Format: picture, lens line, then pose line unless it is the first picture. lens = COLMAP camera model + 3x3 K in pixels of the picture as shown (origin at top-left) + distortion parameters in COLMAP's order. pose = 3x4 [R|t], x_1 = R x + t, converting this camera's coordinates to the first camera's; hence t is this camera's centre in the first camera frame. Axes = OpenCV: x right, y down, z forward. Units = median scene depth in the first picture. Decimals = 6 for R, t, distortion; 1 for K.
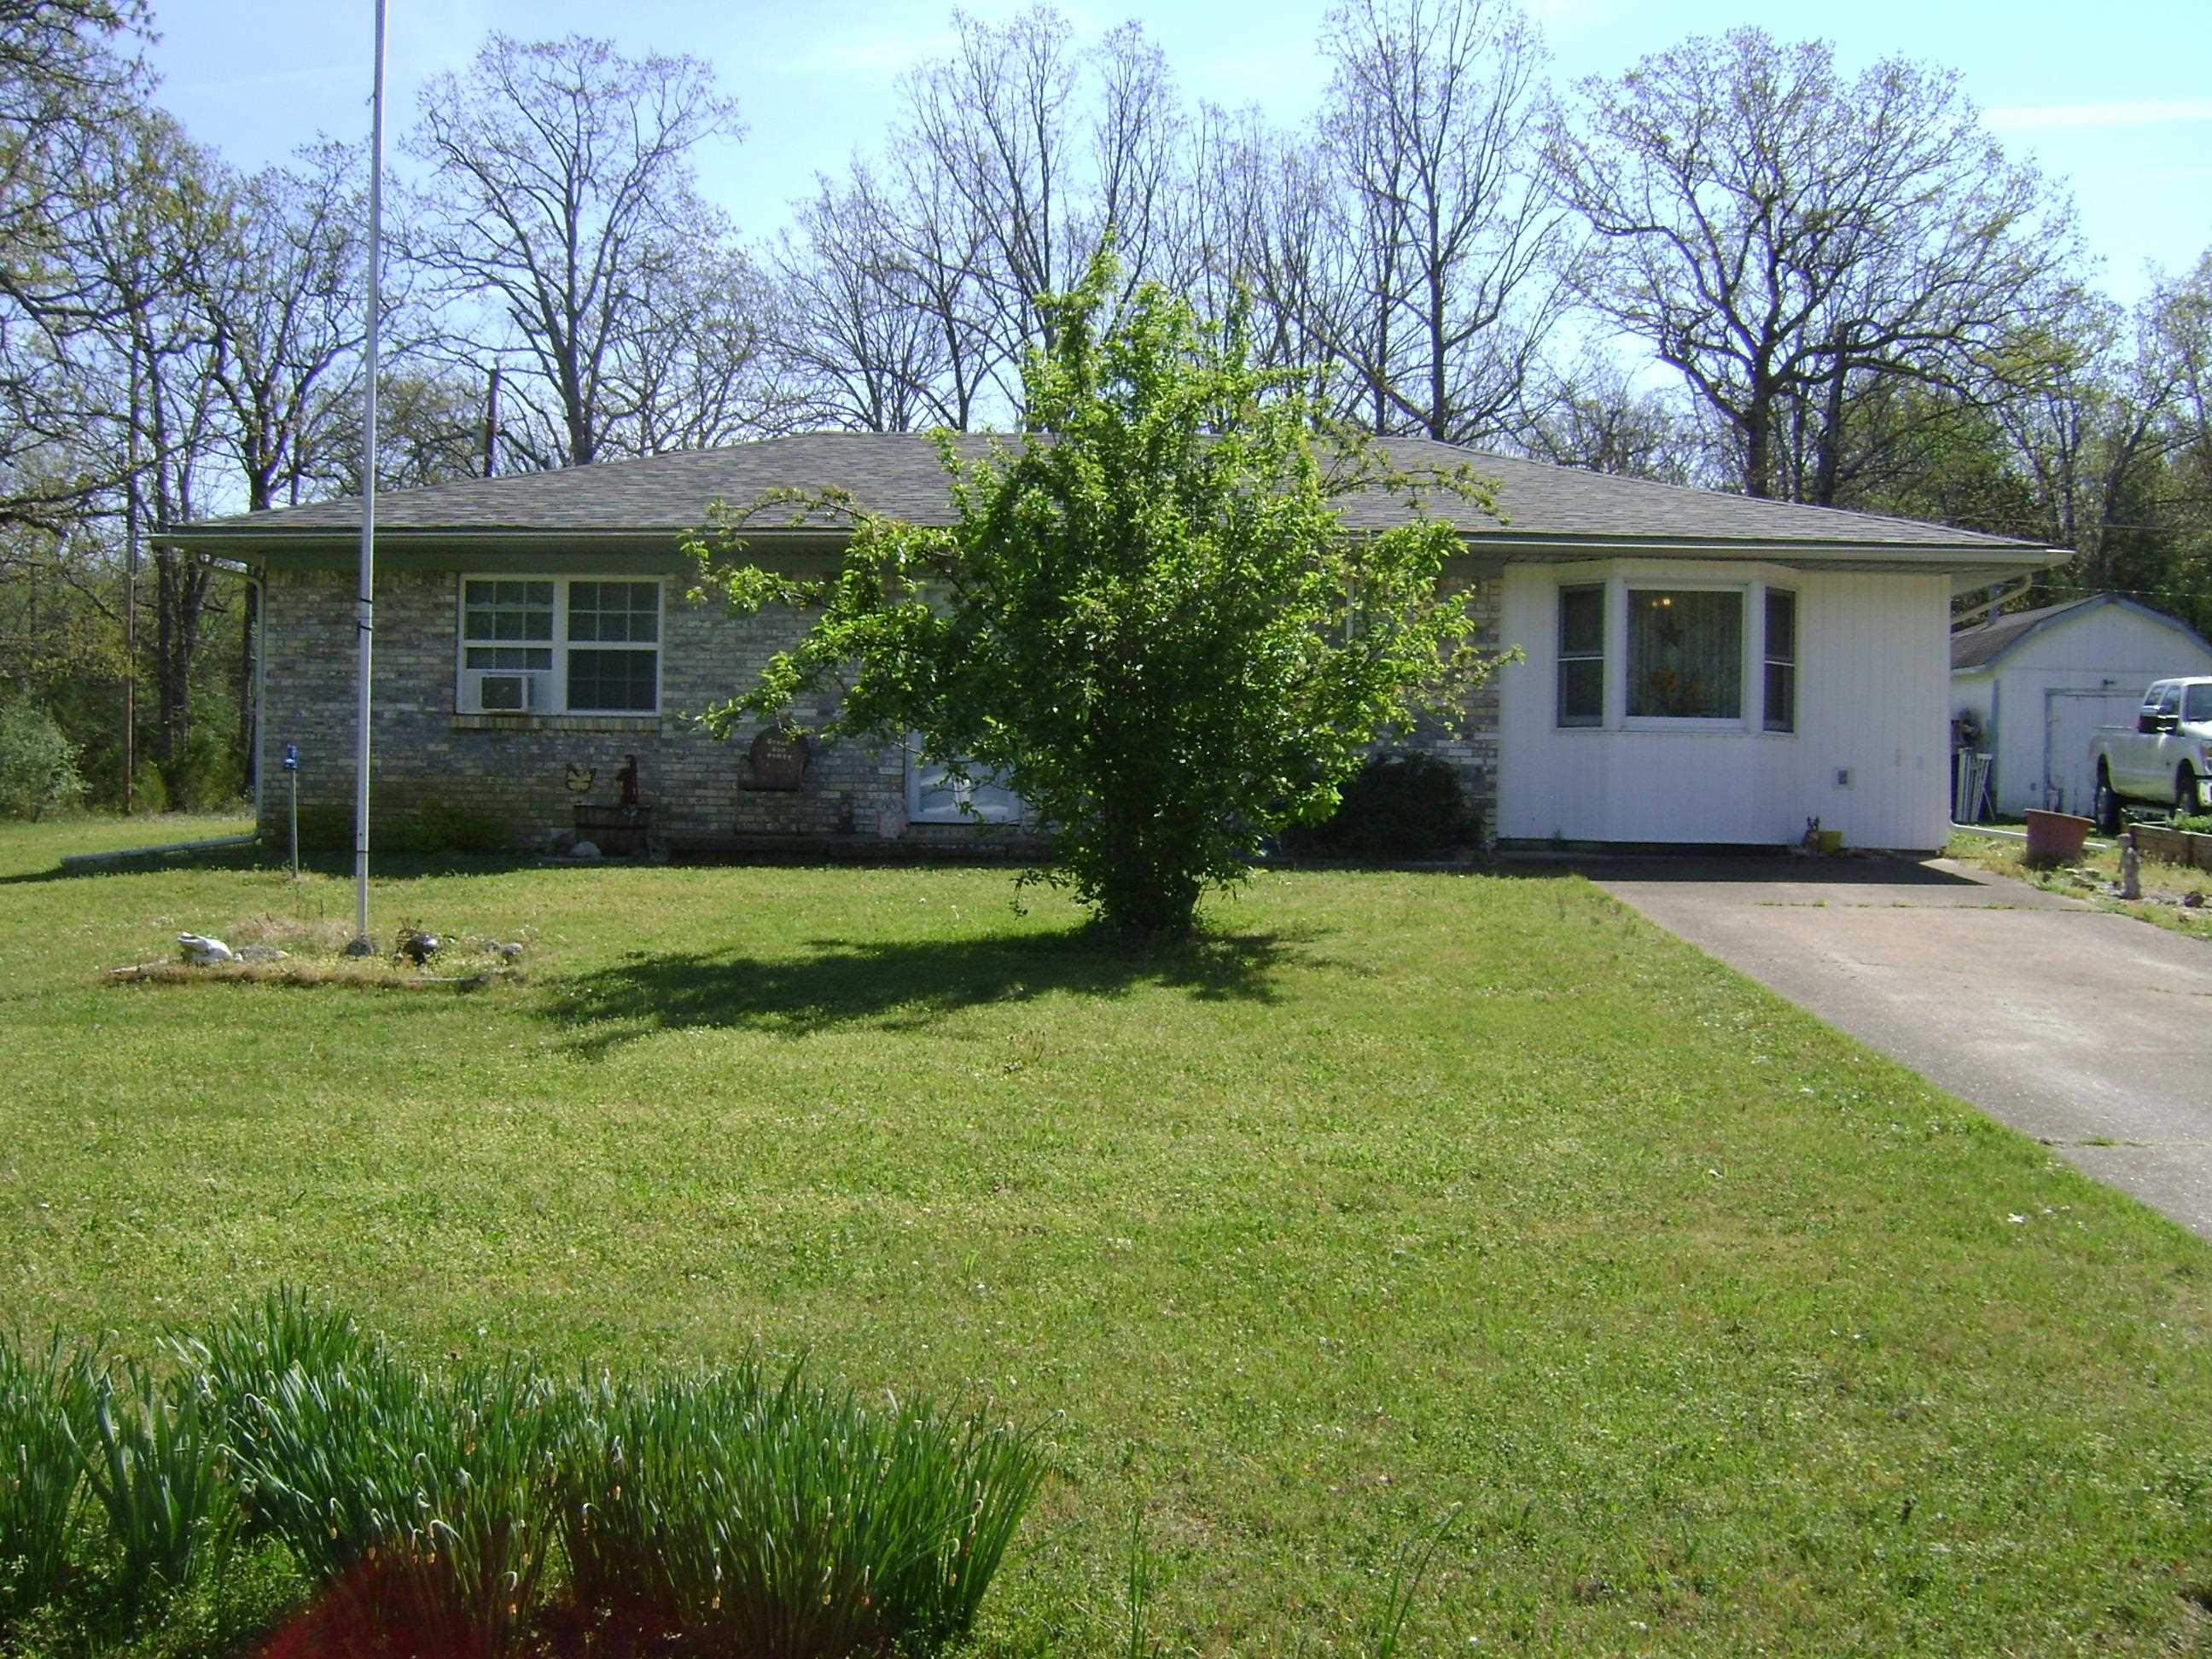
lens RADIAL K [[2275.4, 0, 1048.5], [0, 2275.4, 826.1], [0, 0, 1]] dist [-0.150722, 0.058977]
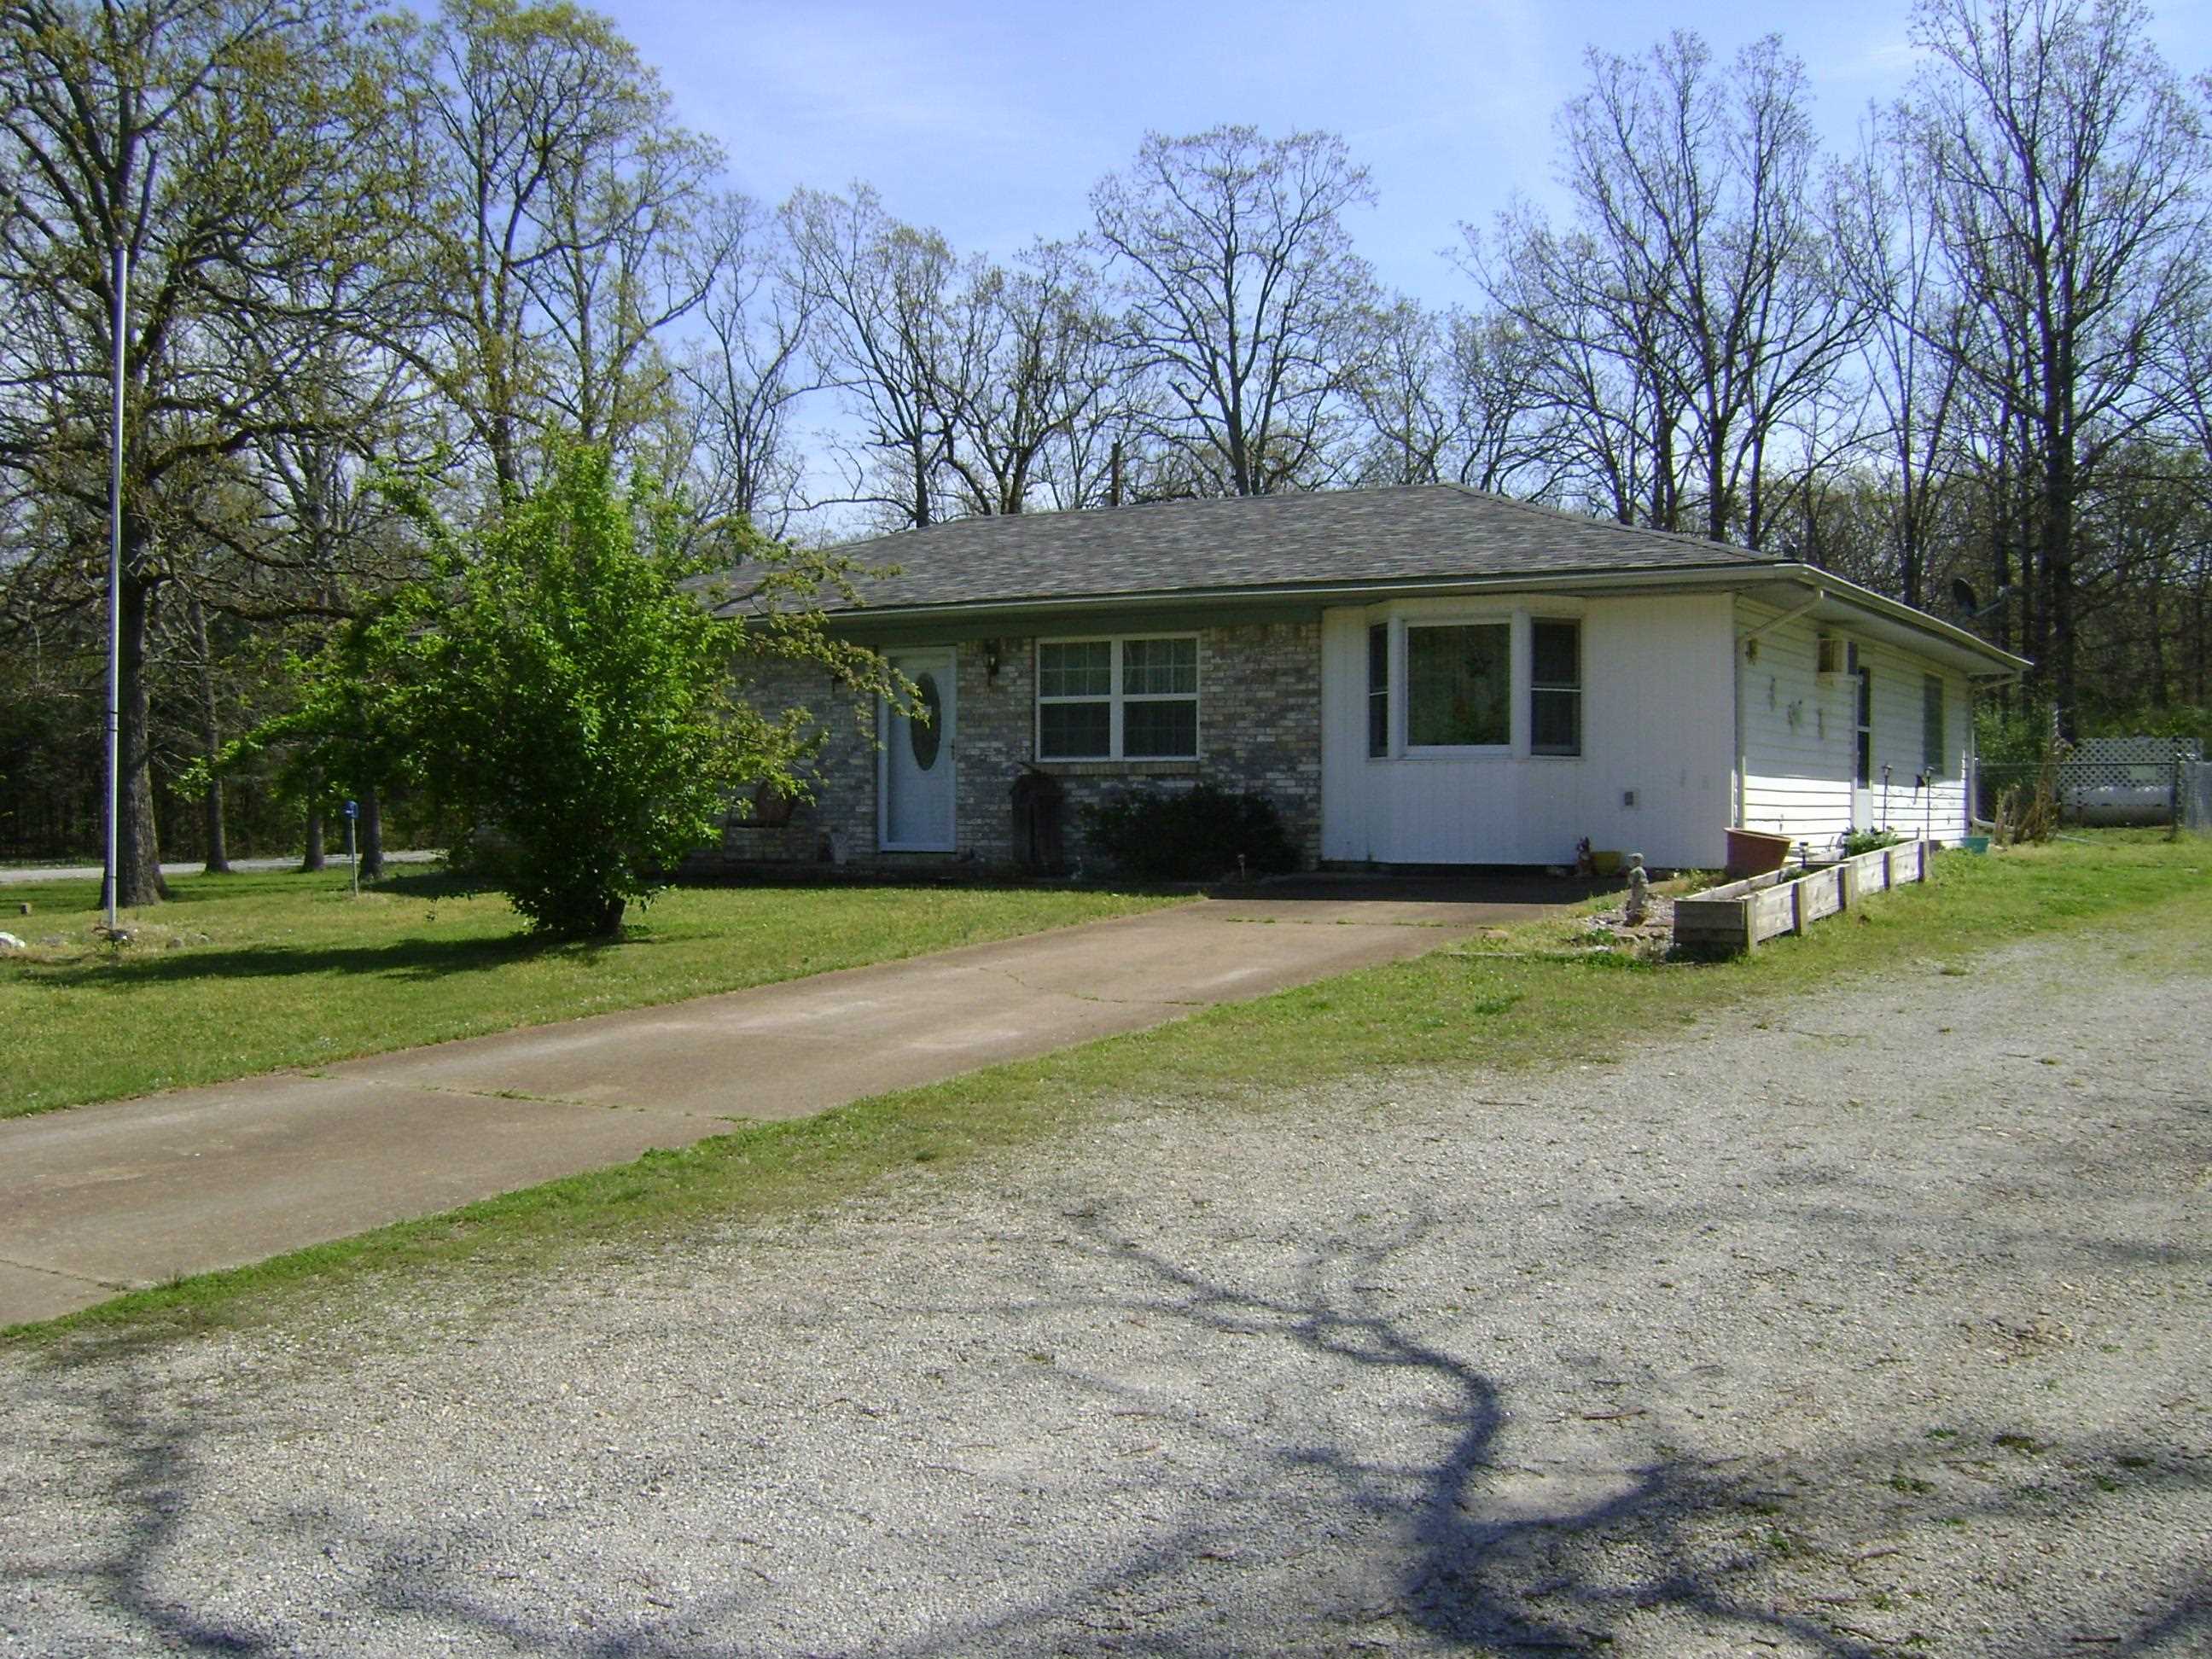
lens RADIAL K [[2266.7, 0, 1046.2], [0, 2266.7, 825.5], [0, 0, 1]] dist [-0.167932, 0.094870]
pose [[0.889009, -0.014659, -0.457654, 0.561167], [0.010210, 0.999874, -0.012193, 0.000298], [0.457775, 0.006167, 0.889047, -0.029344]]
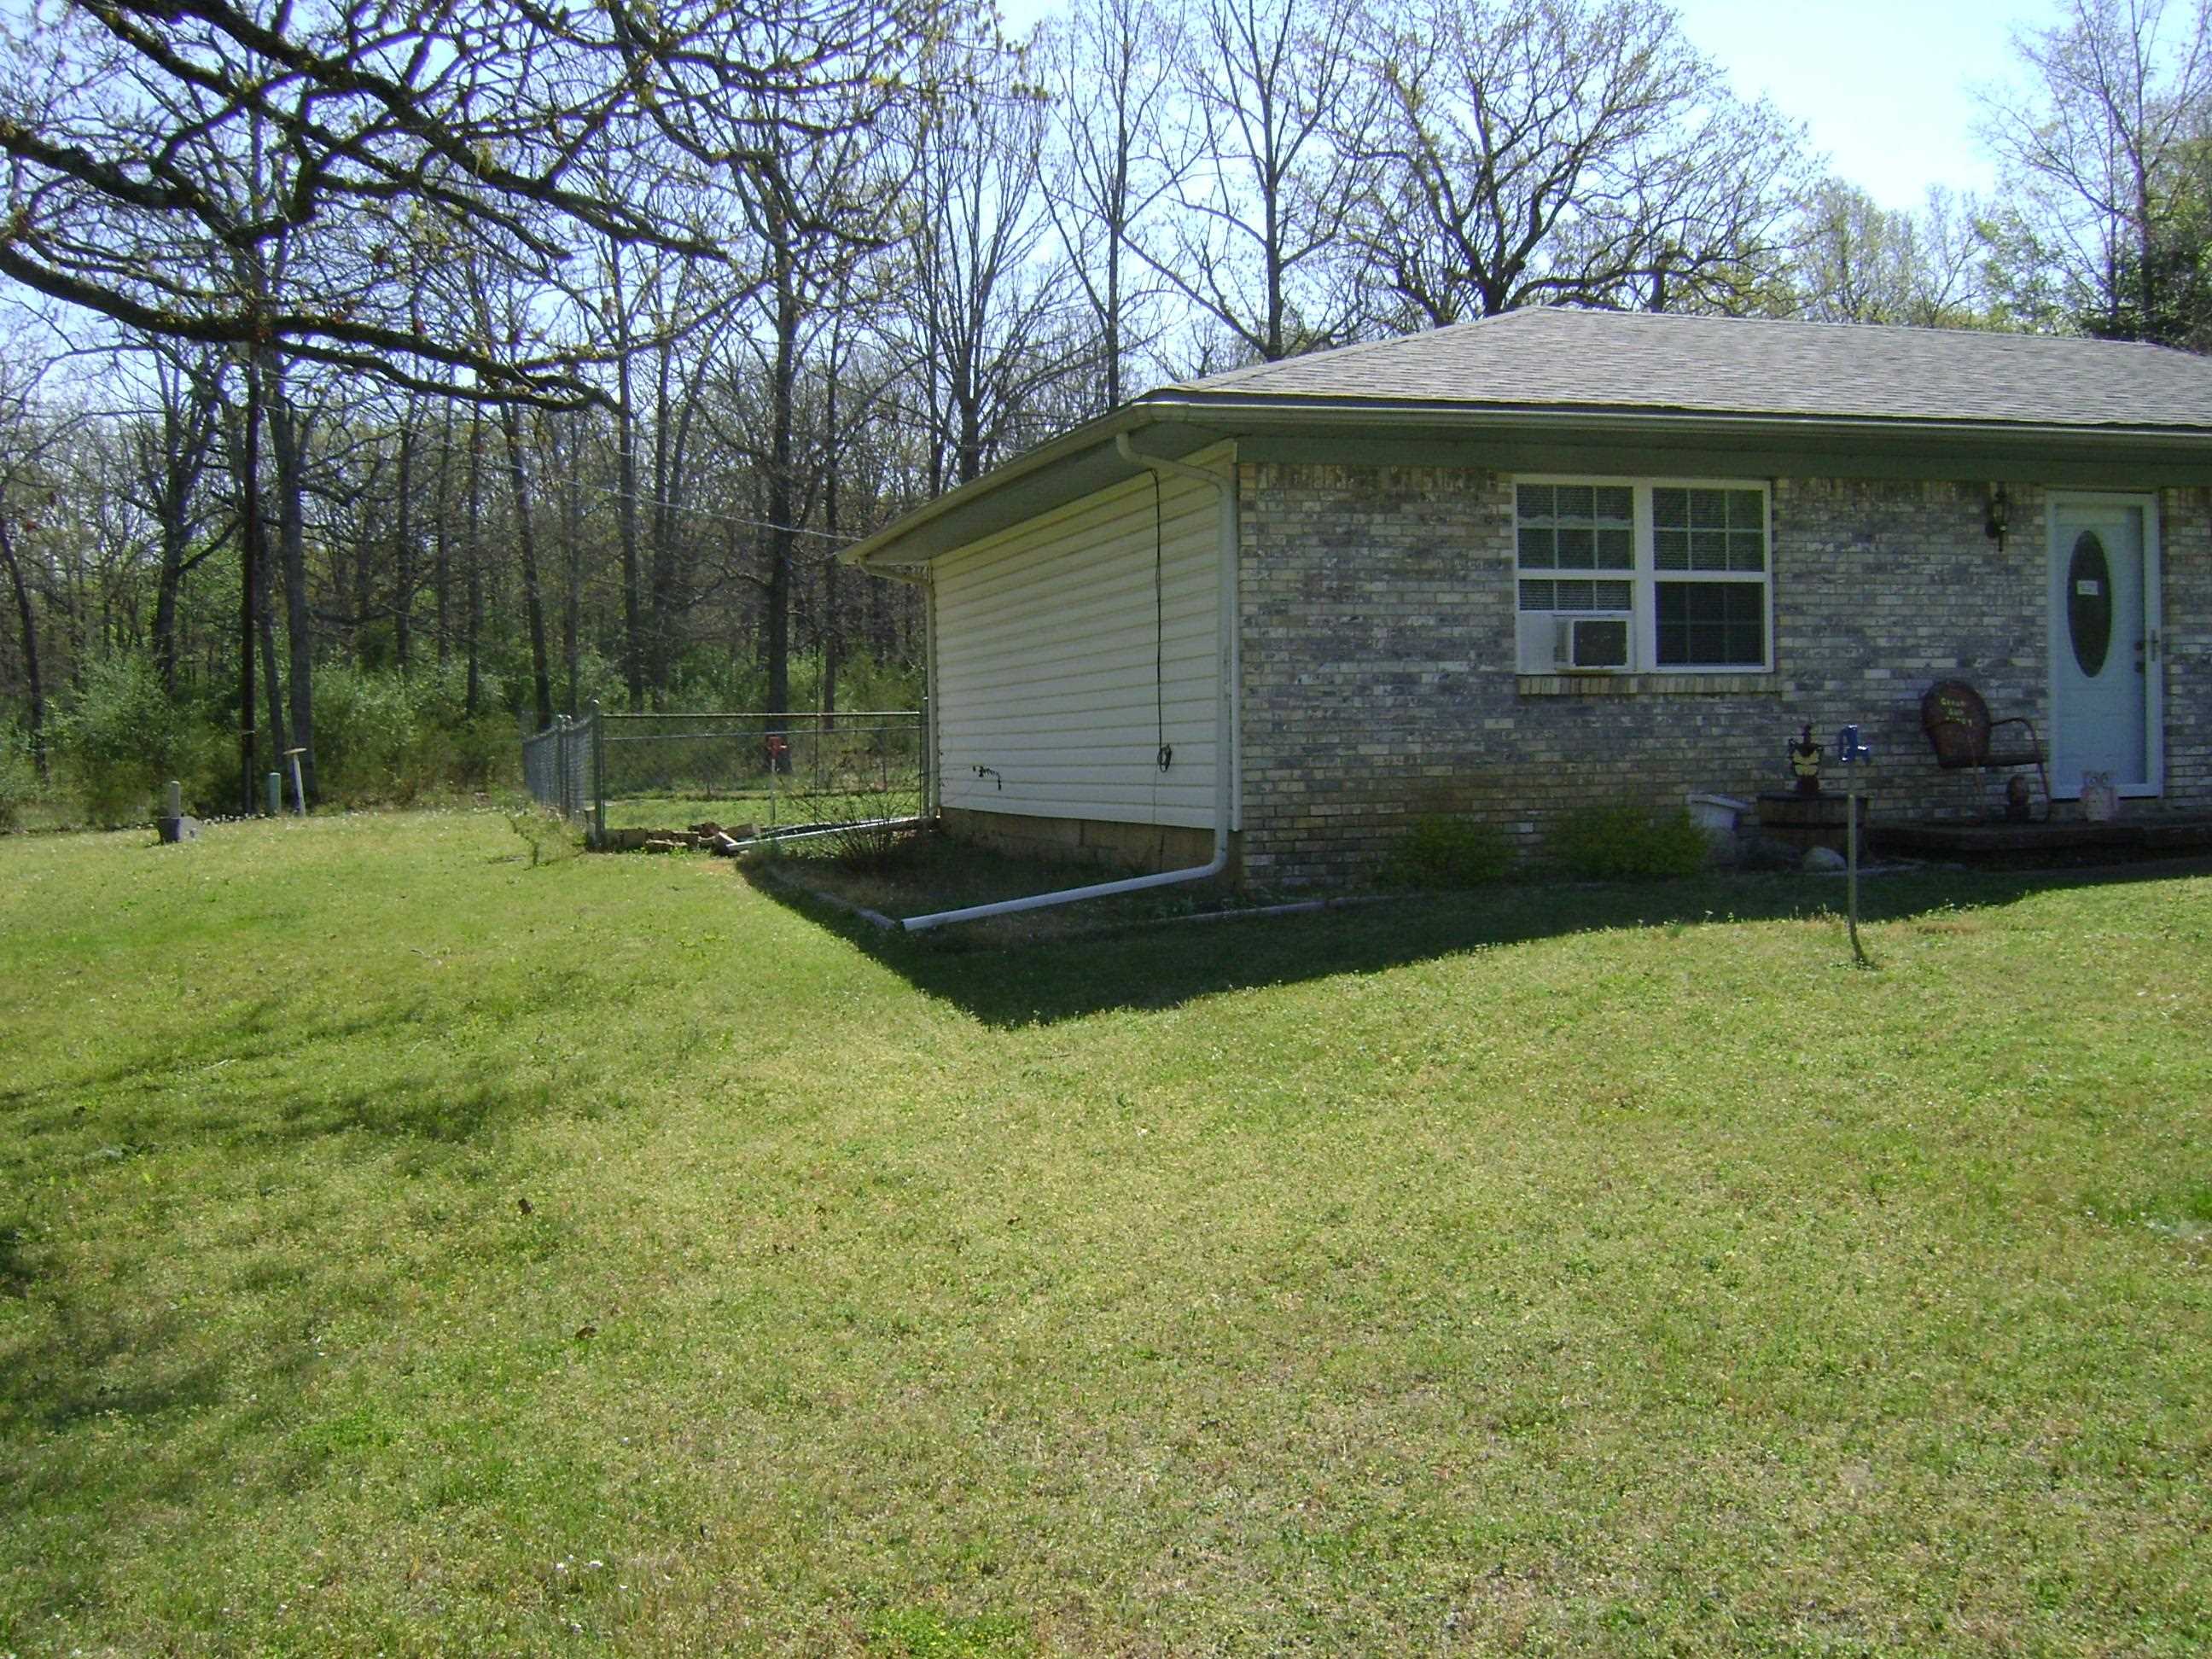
lens RADIAL K [[2291.8, 0, 1049.1], [0, 2291.8, 820.4], [0, 0, 1]] dist [-0.153107, 0.079575]
pose [[0.937951, -0.050209, 0.343113, -0.645106], [0.044561, 0.998710, 0.024330, -0.028504], [-0.343892, -0.007531, 0.938979, 0.389187]]
